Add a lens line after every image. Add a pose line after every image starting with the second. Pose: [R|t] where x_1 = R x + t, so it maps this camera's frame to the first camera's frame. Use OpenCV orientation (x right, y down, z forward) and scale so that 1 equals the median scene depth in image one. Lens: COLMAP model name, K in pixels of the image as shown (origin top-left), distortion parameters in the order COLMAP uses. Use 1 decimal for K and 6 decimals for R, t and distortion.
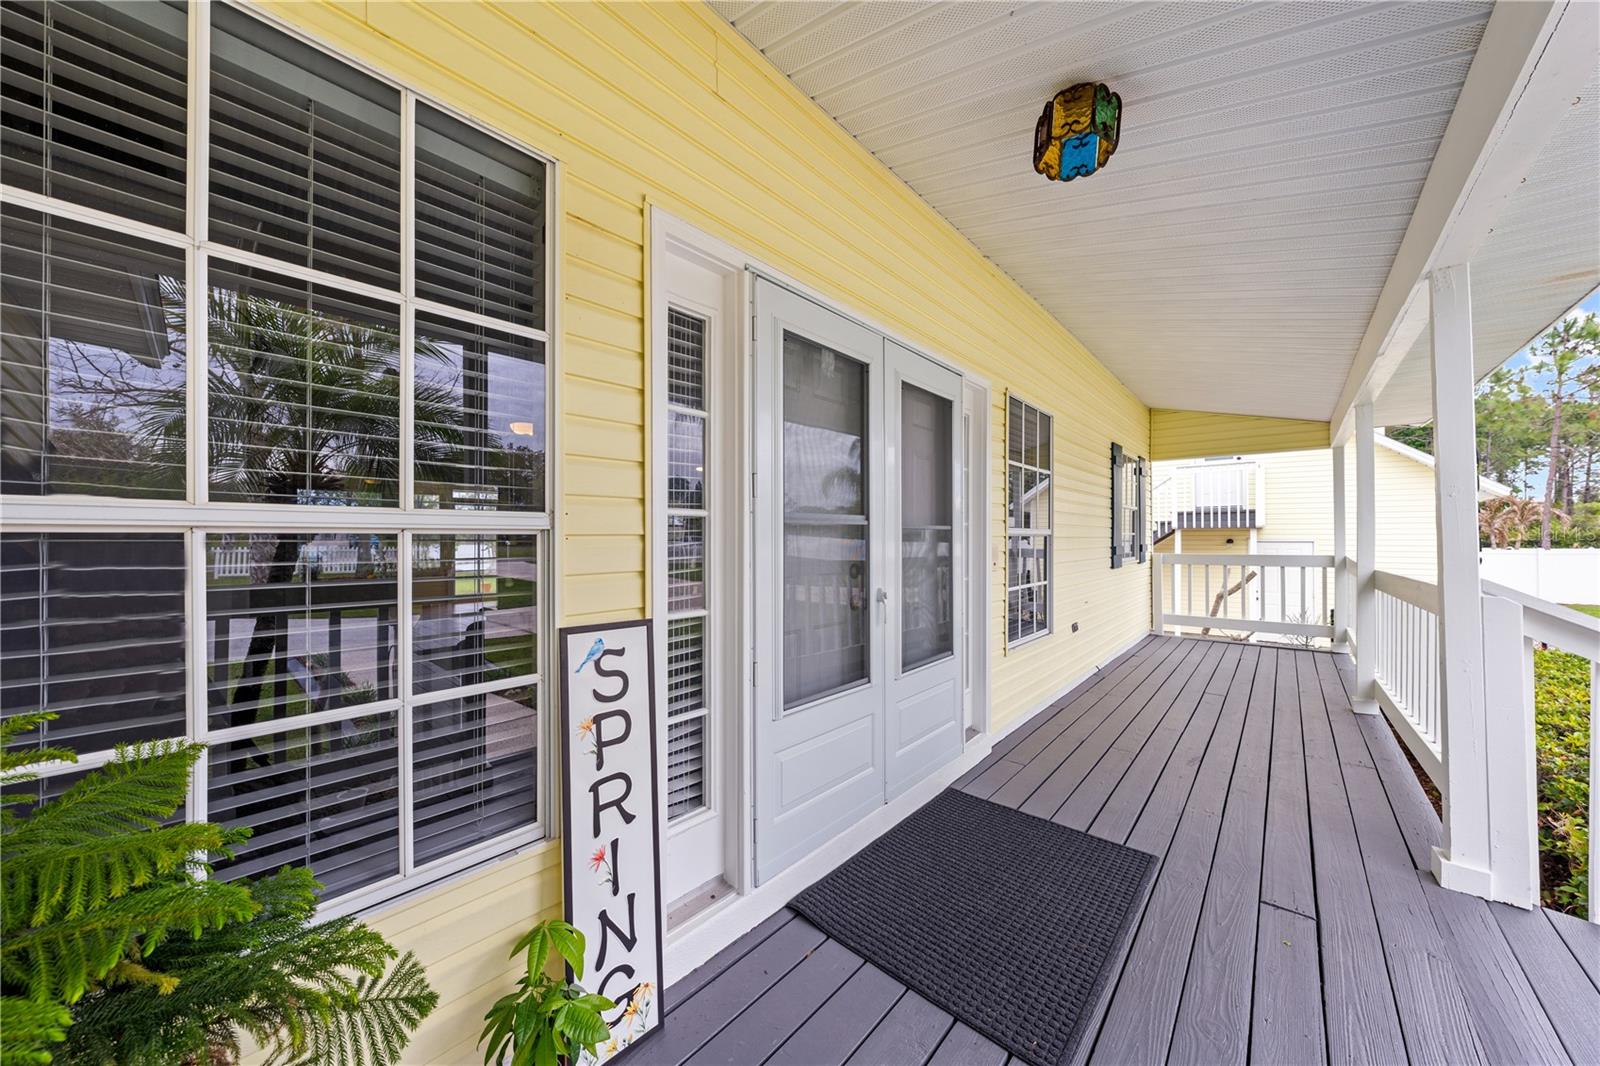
lens RADIAL K [[544.2, 0, 805.0], [0, 544.2, 532.8], [0, 0, 1]] dist [-0.000151, 0.000002]
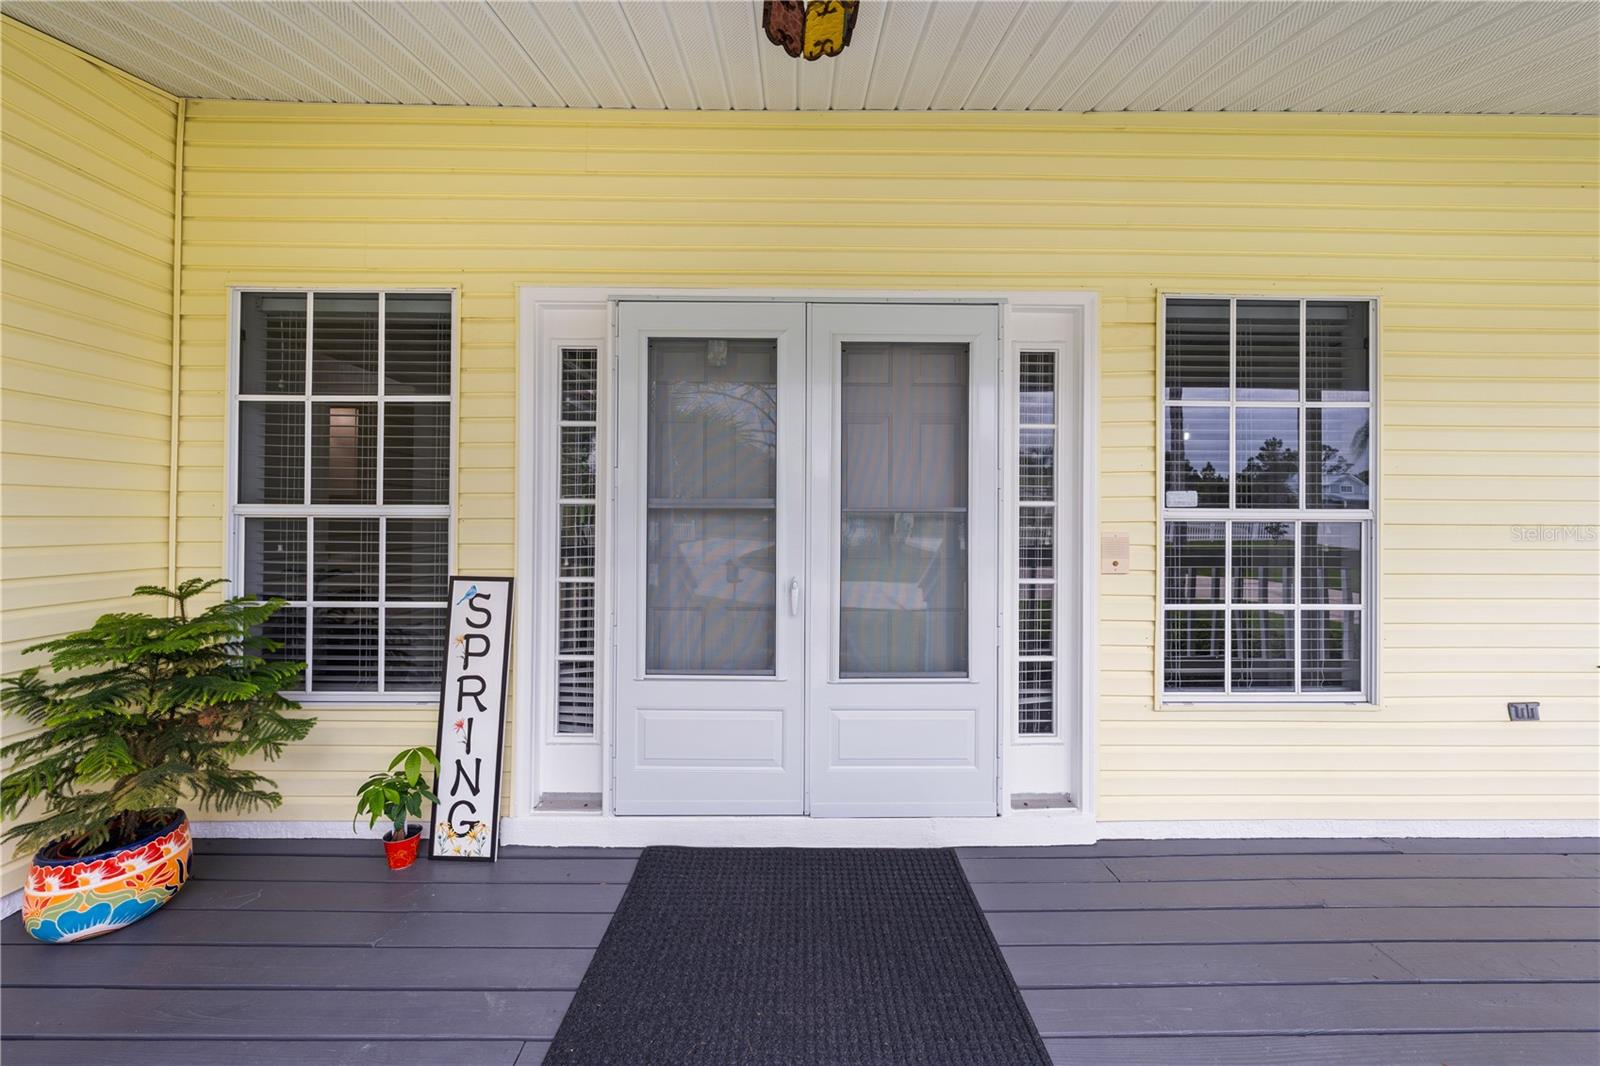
lens RADIAL K [[544.2, 0, 805.0], [0, 544.2, 532.8], [0, 0, 1]] dist [-0.000151, 0.000002]
pose [[0.669212, -0.010481, -0.742998, 1.407051], [0.002364, 0.999925, -0.011977, 0.065584], [0.743068, 0.006259, 0.669187, 0.669453]]
